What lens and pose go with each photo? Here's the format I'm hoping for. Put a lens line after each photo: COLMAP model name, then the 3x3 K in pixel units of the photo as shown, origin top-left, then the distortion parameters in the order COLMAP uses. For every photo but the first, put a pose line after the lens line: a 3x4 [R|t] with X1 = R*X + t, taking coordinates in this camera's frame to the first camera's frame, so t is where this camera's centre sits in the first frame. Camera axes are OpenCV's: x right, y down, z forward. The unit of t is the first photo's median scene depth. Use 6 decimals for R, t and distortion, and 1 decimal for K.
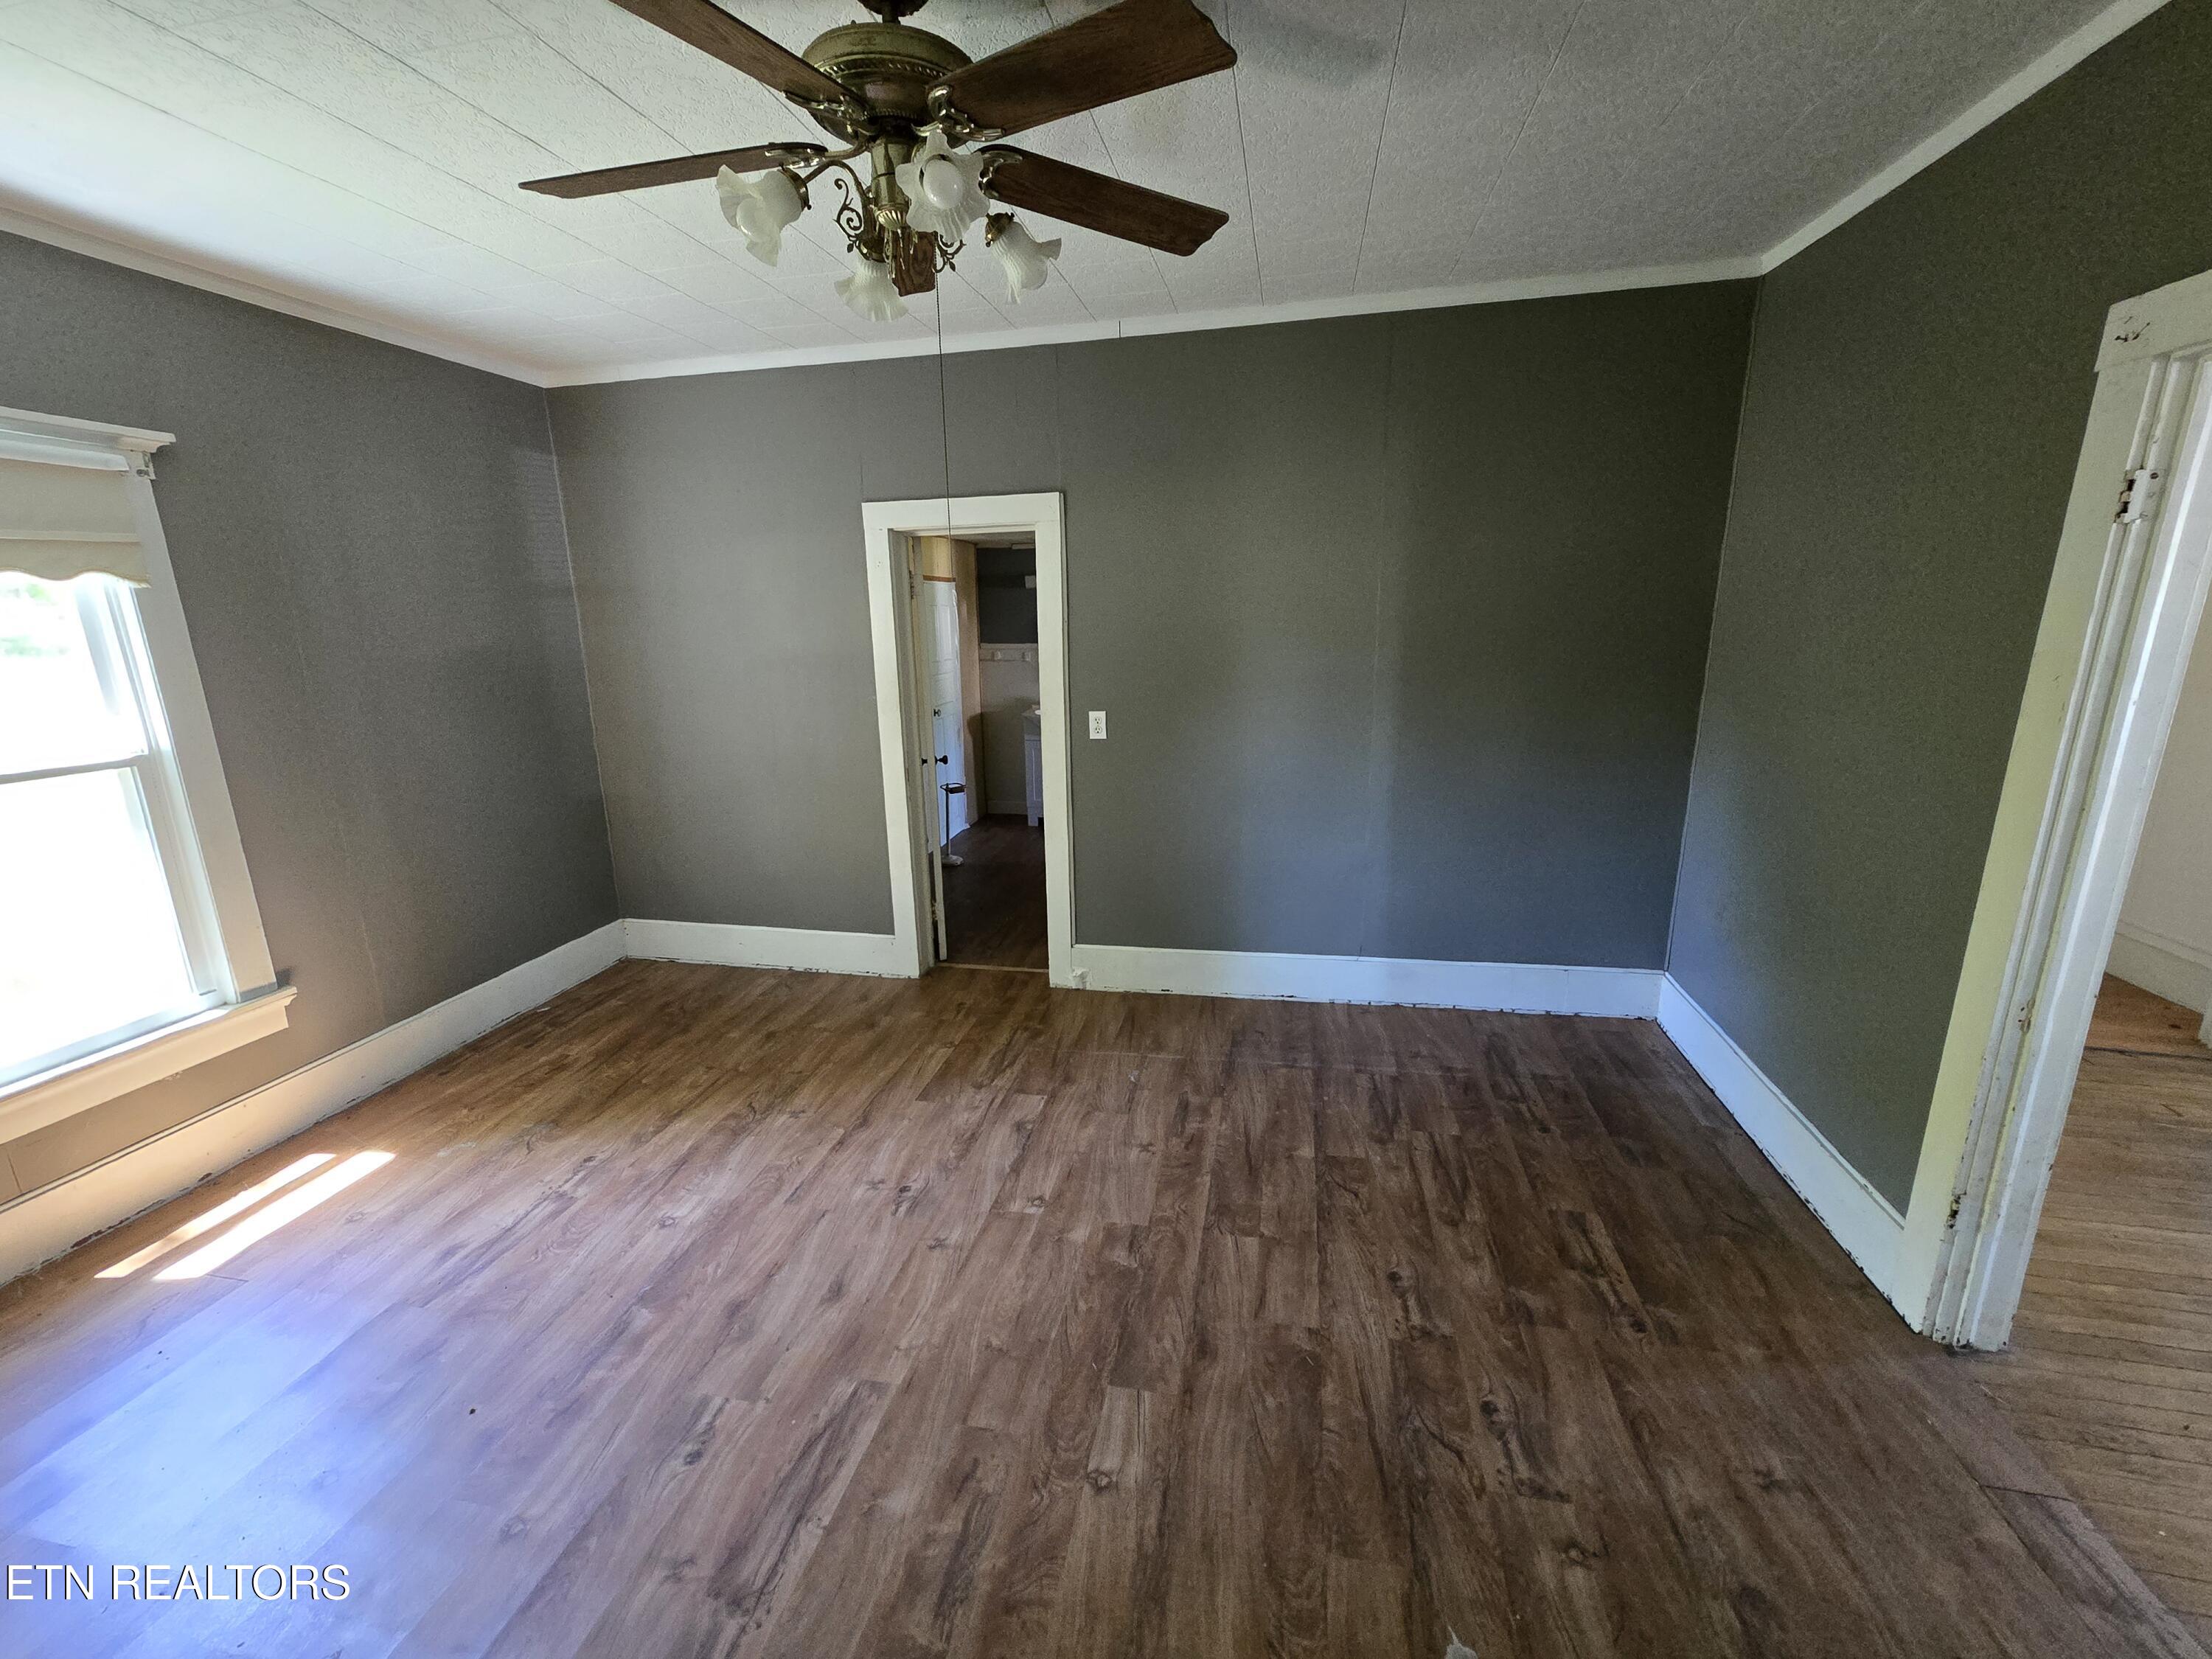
lens RADIAL K [[903.1, 0, 1107.1], [0, 903.1, 826.6], [0, 0, 1]] dist [0.000700, -0.000179]
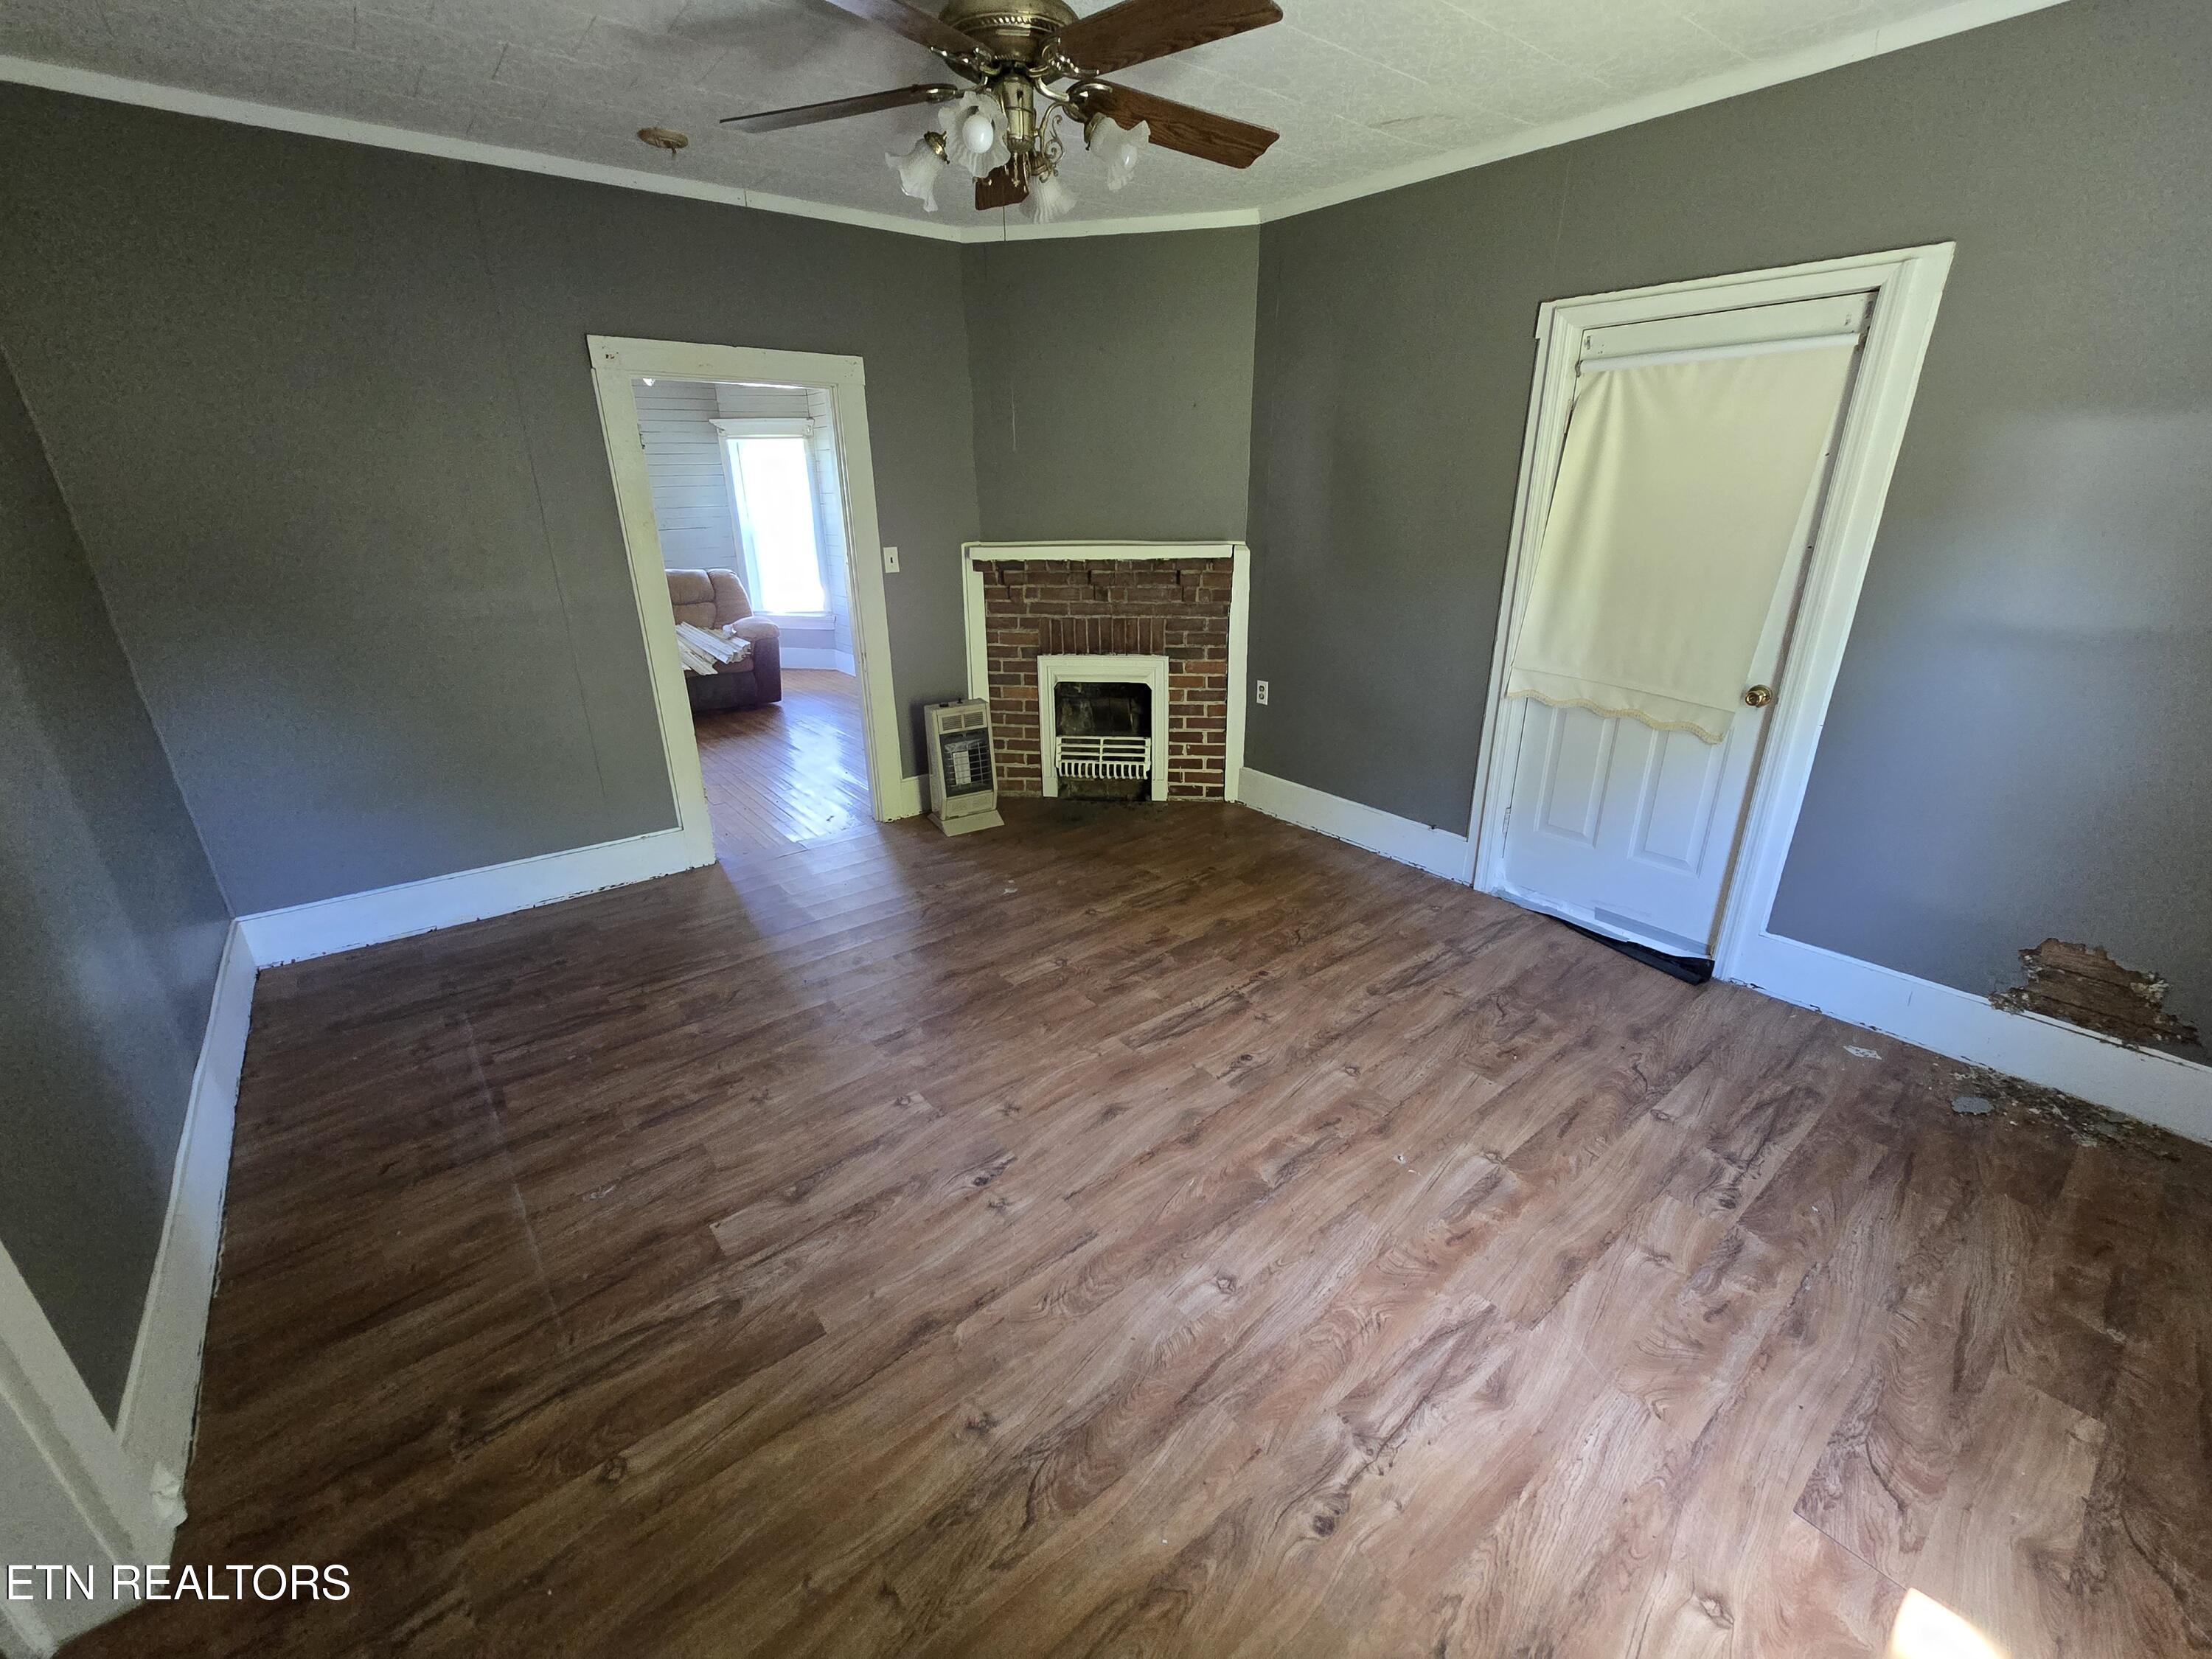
lens RADIAL K [[903.1, 0, 1110.0], [0, 903.1, 832.8], [0, 0, 1]] dist [0.000700, -0.000179]
pose [[-0.769067, -0.207881, 0.604418, -0.818668], [0.174949, 0.841056, 0.511876, -0.307882], [-0.614759, 0.499409, -0.610460, 1.375721]]
